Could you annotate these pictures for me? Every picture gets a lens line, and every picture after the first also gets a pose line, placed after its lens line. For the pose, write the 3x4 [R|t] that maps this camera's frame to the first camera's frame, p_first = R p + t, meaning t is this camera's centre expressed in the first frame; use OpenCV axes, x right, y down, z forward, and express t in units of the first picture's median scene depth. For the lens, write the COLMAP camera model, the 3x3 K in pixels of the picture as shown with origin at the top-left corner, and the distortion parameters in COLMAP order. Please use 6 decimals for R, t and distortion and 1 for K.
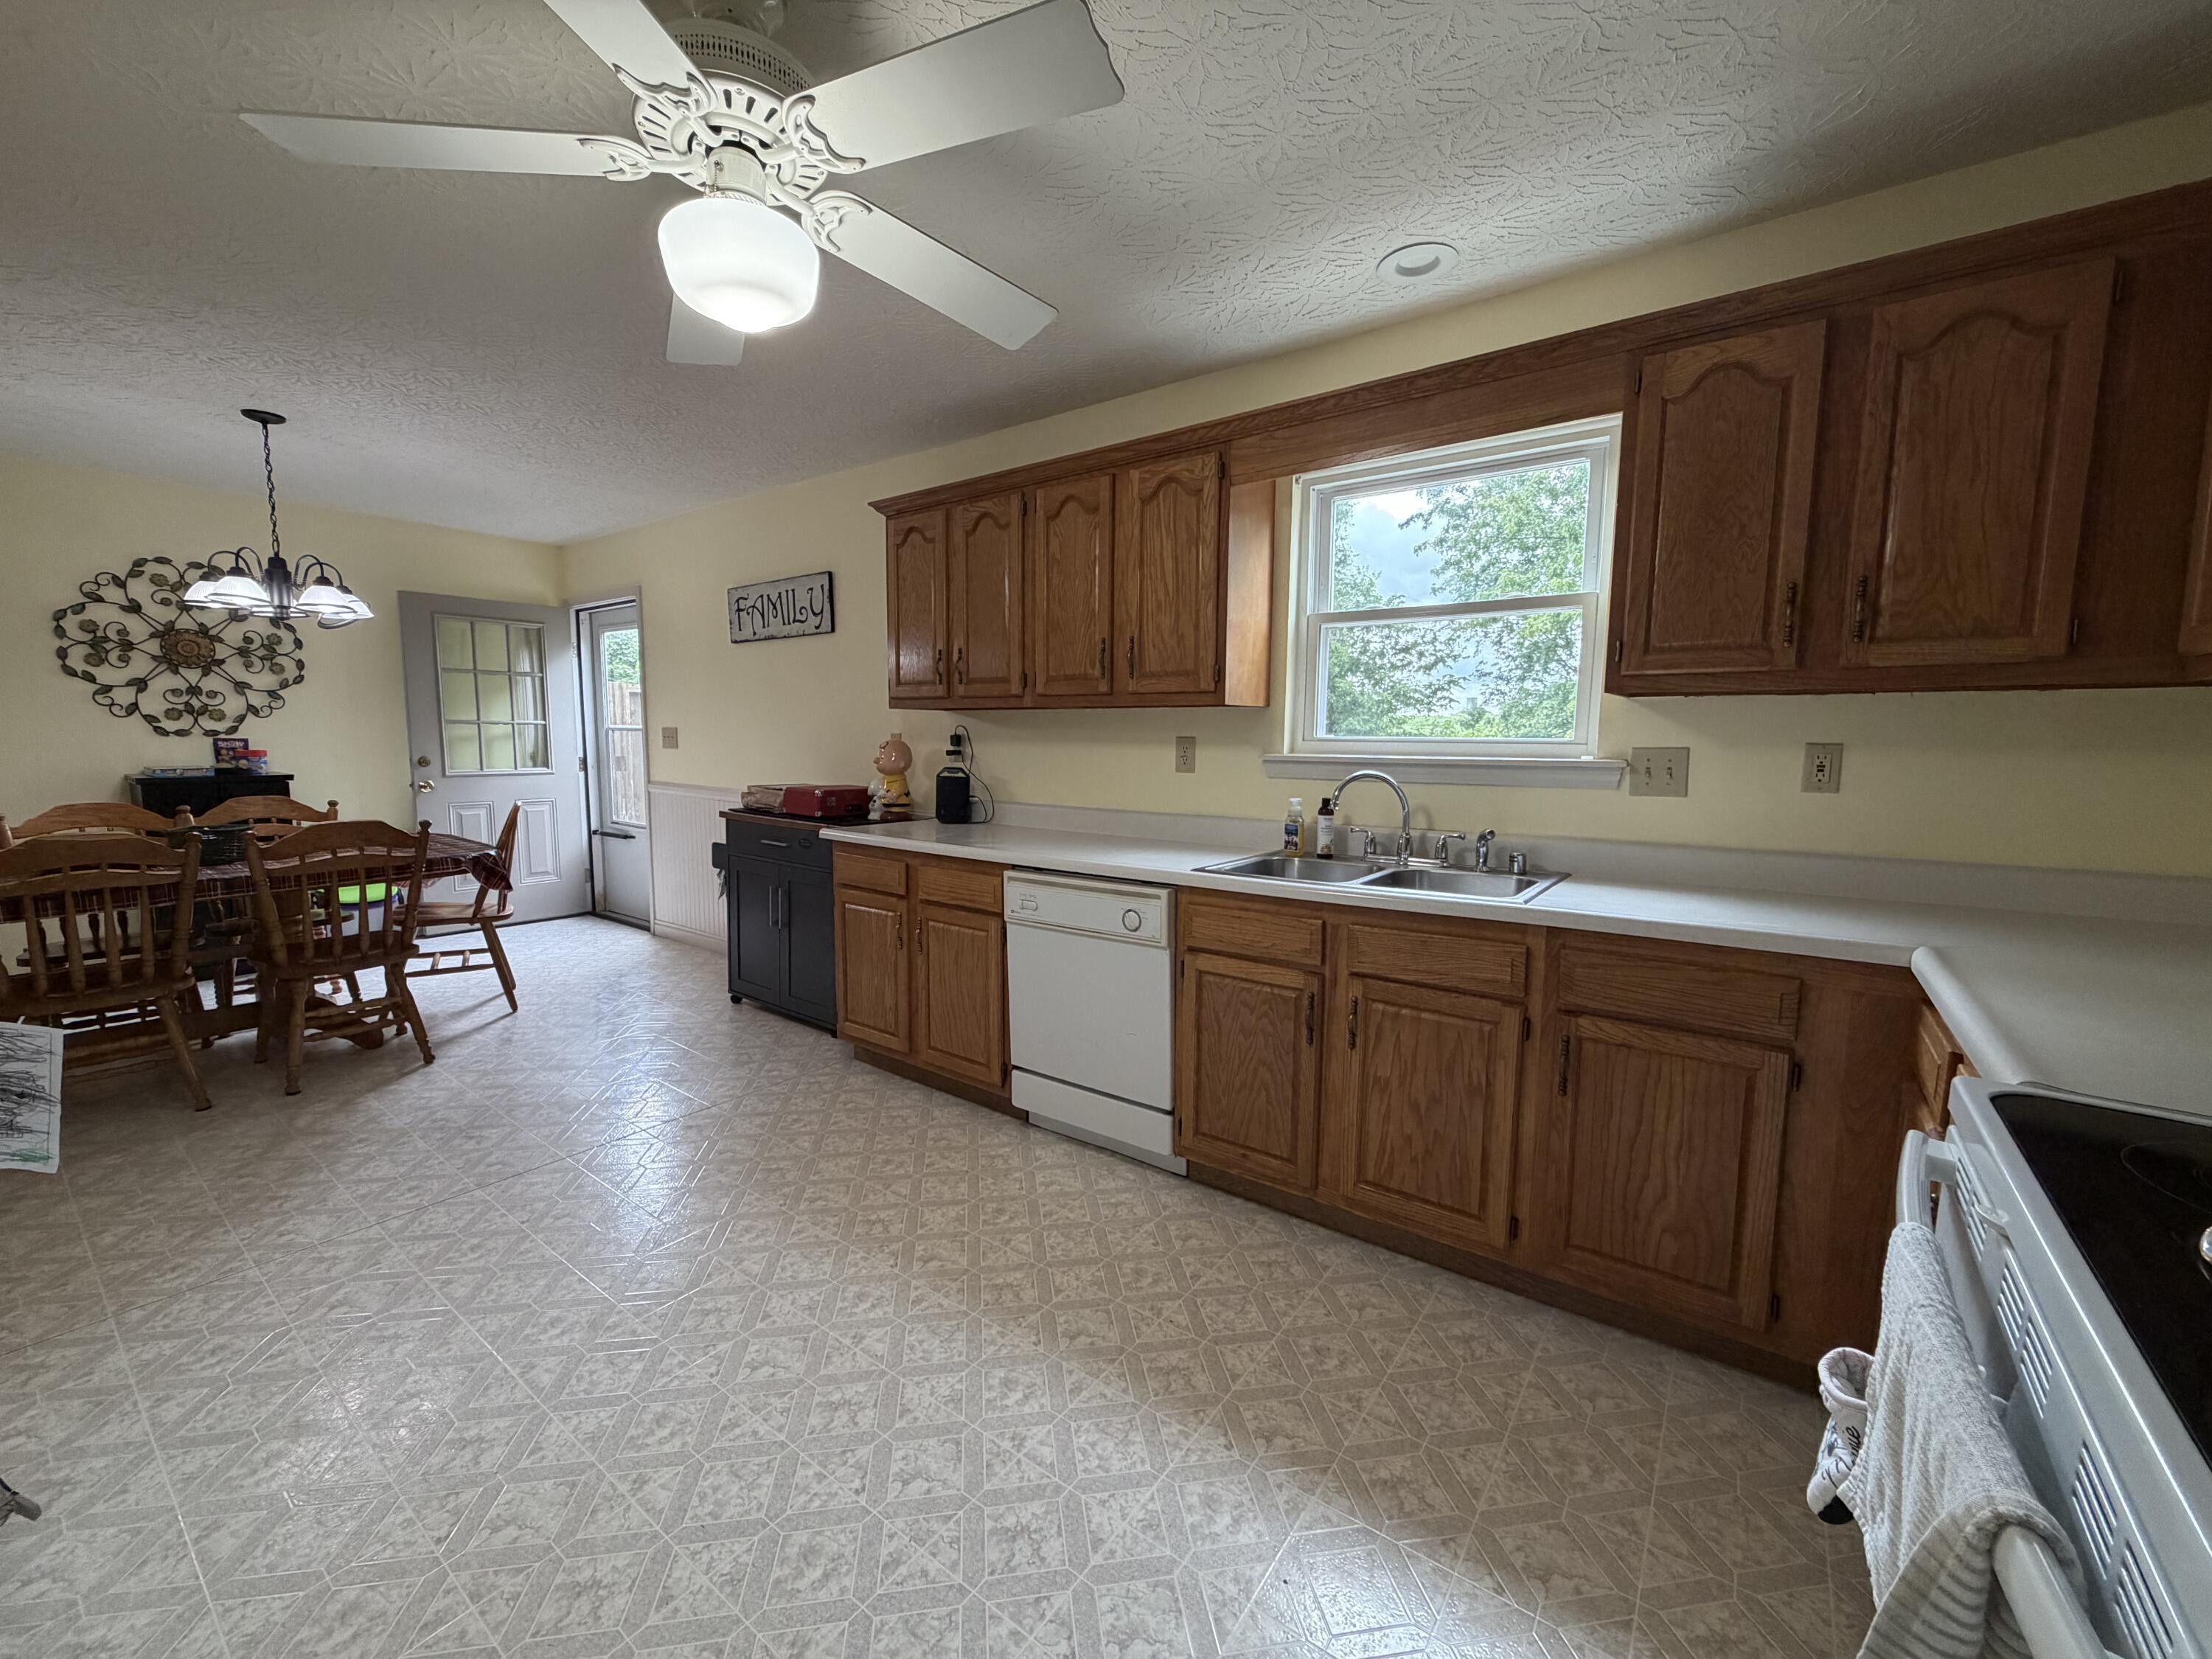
lens RADIAL K [[880.8, 0, 1102.9], [0, 880.8, 827.4], [0, 0, 1]] dist [-0.000080, -0.000476]
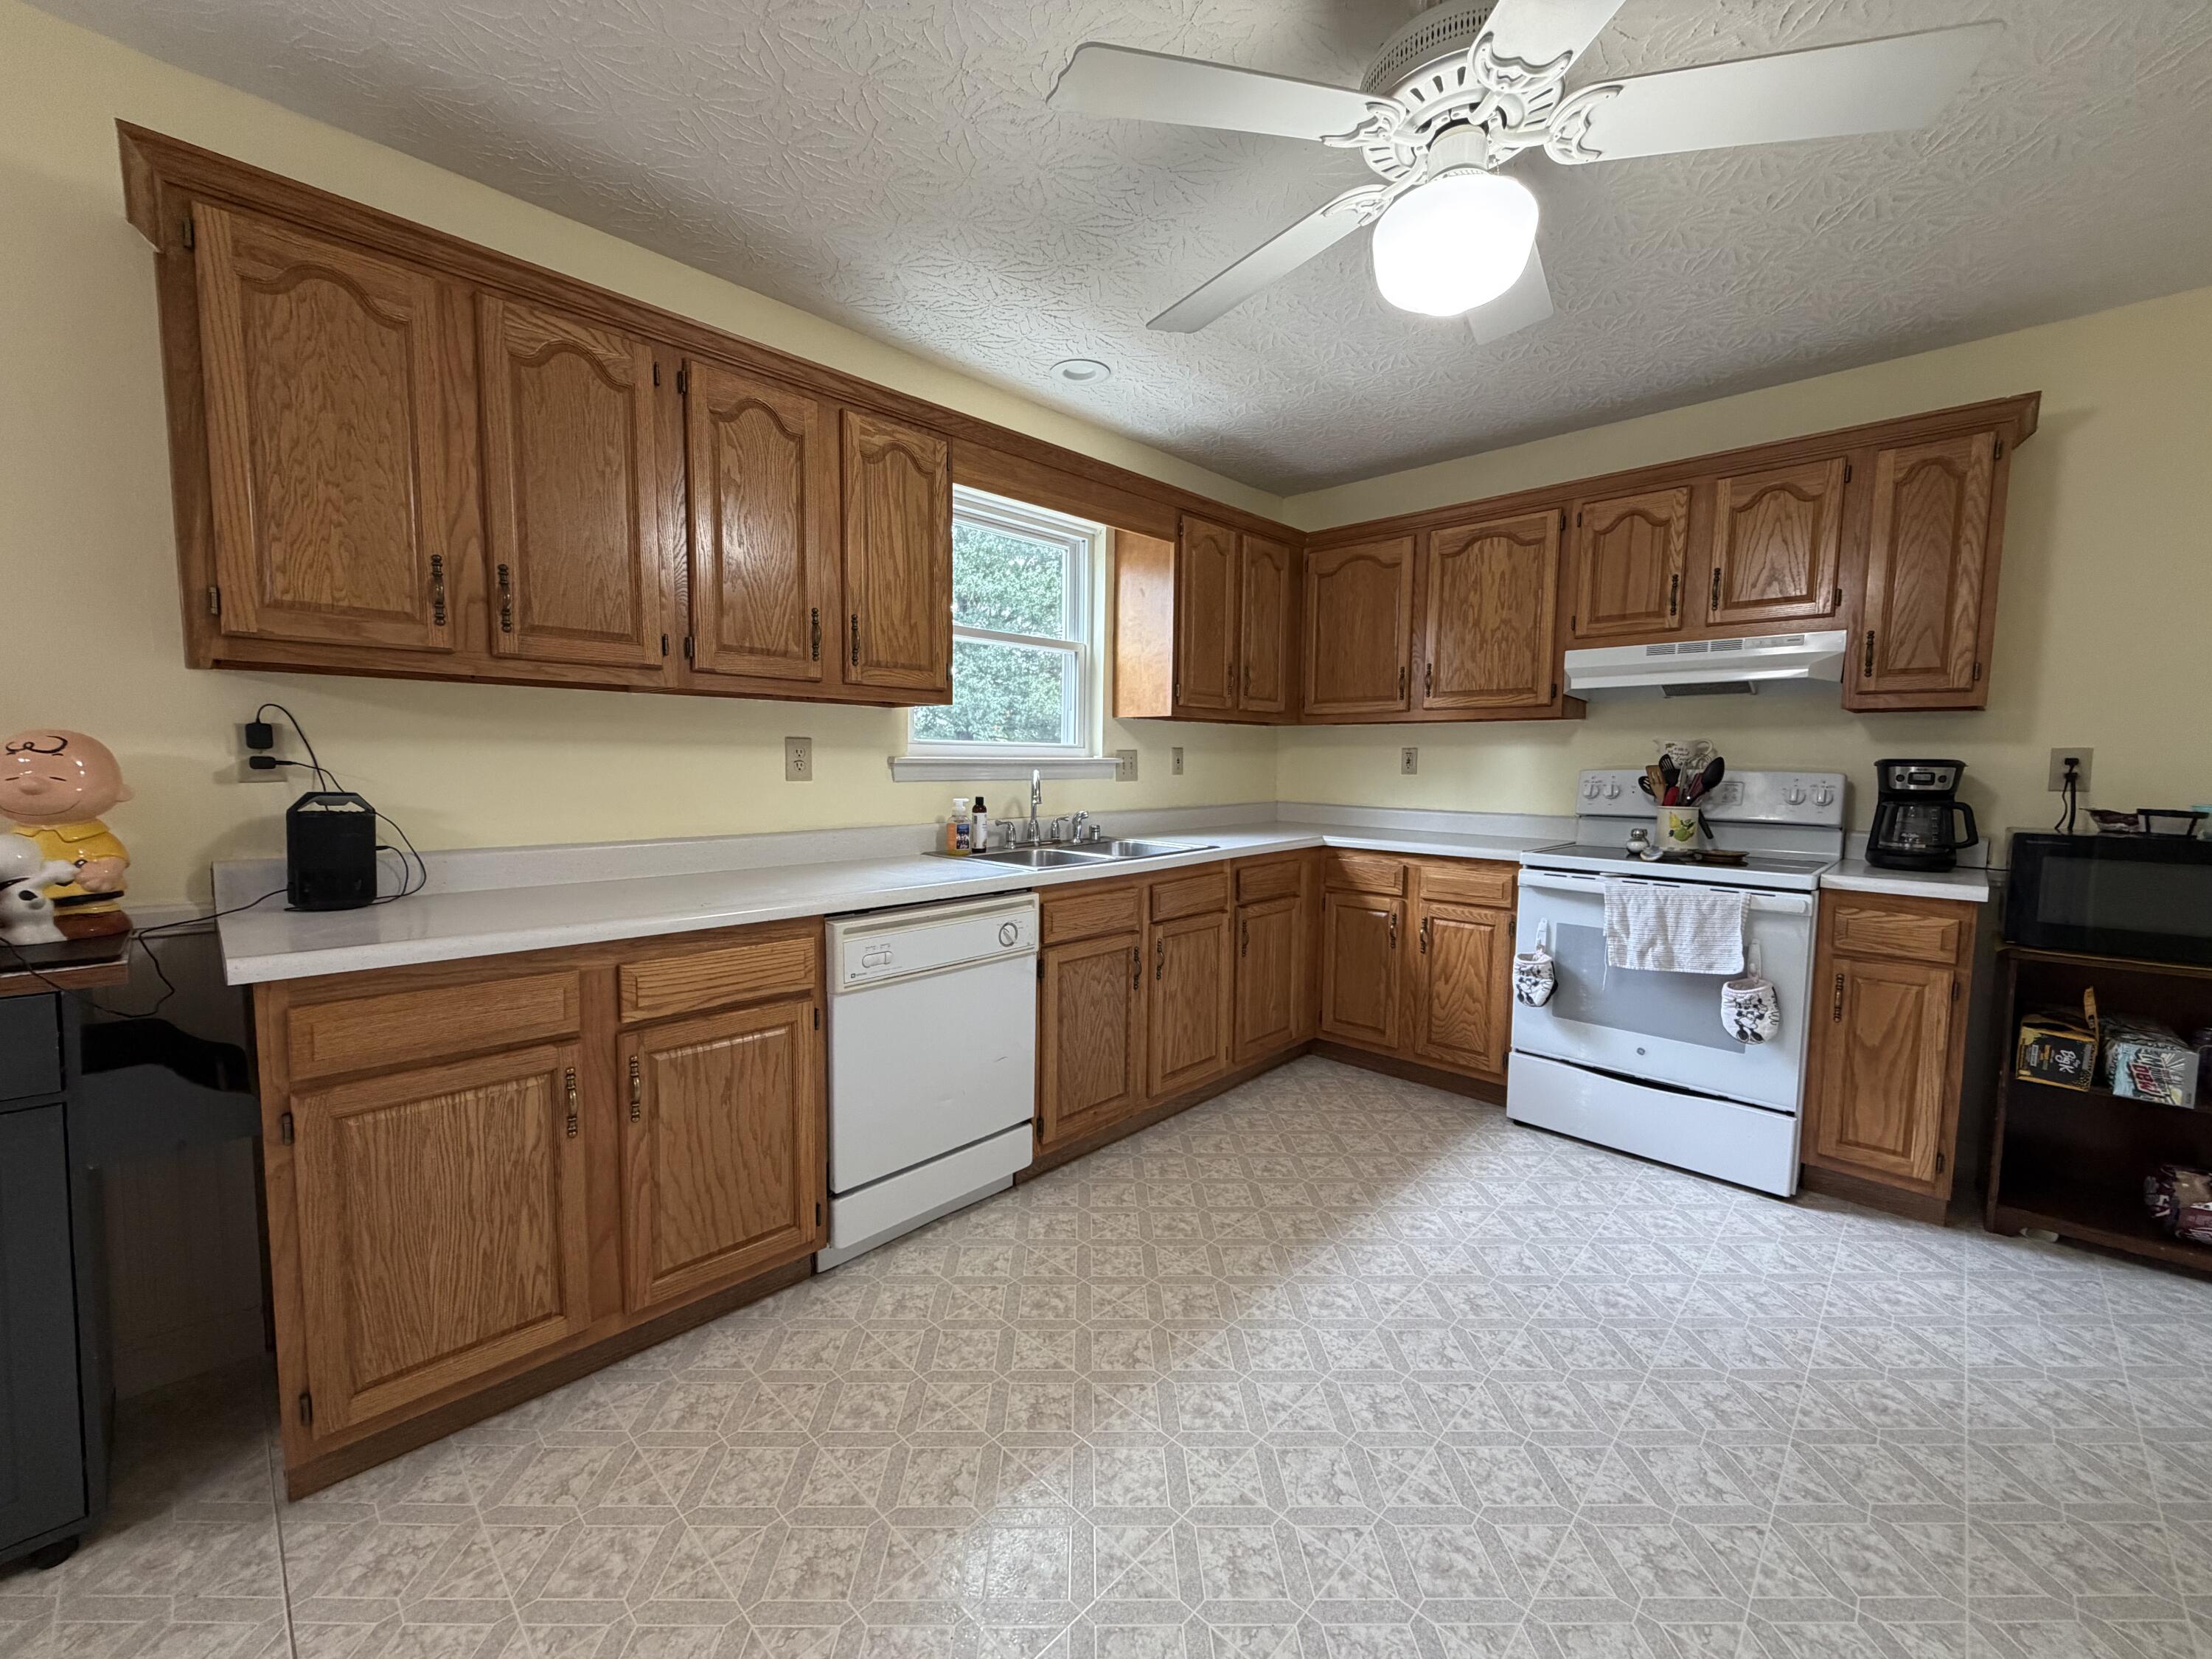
lens RADIAL K [[880.8, 0, 1100.9], [0, 880.8, 826.8], [0, 0, 1]] dist [-0.000080, -0.000476]
pose [[0.130972, -0.081974, 0.987991, -0.862189], [0.094450, 0.993074, 0.069875, -0.062974], [-0.986877, 0.084164, 0.137807, 0.762547]]
